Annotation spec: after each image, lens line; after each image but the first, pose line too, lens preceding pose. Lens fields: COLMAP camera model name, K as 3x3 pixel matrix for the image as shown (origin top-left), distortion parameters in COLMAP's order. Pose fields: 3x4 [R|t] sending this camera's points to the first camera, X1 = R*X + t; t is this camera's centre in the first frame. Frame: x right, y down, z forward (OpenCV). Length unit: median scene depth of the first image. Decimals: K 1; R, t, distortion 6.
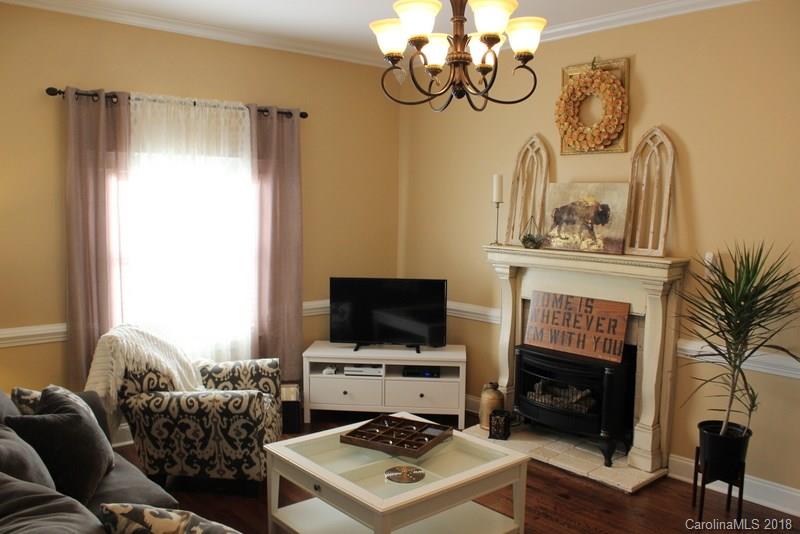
lens RADIAL K [[672.0, 0, 399.2], [0, 672.0, 267.4], [0, 0, 1]] dist [-0.133345, 0.053763]
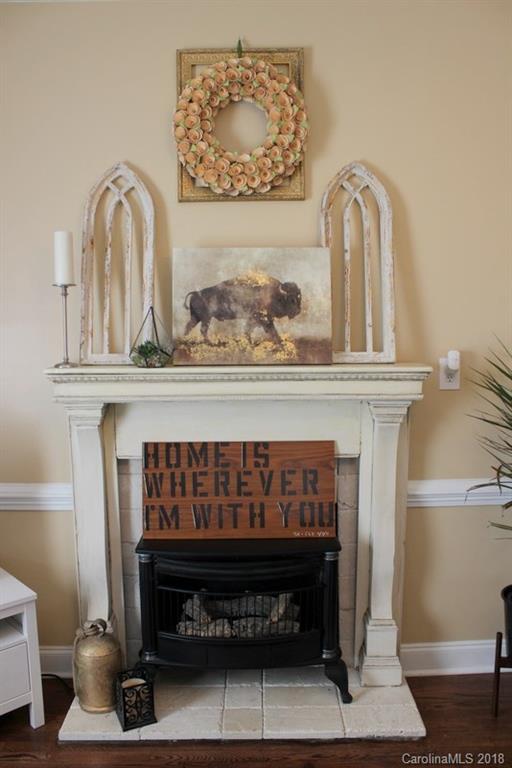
lens RADIAL K [[645.1, 0, 257.2], [0, 645.1, 385.6], [0, 0, 1]] dist [-0.133345, 0.053763]
pose [[0.659858, -0.095176, 0.745338, -0.143371], [0.089504, 0.994839, 0.047797, -0.032165], [-0.746040, 0.035171, 0.664971, 0.616899]]
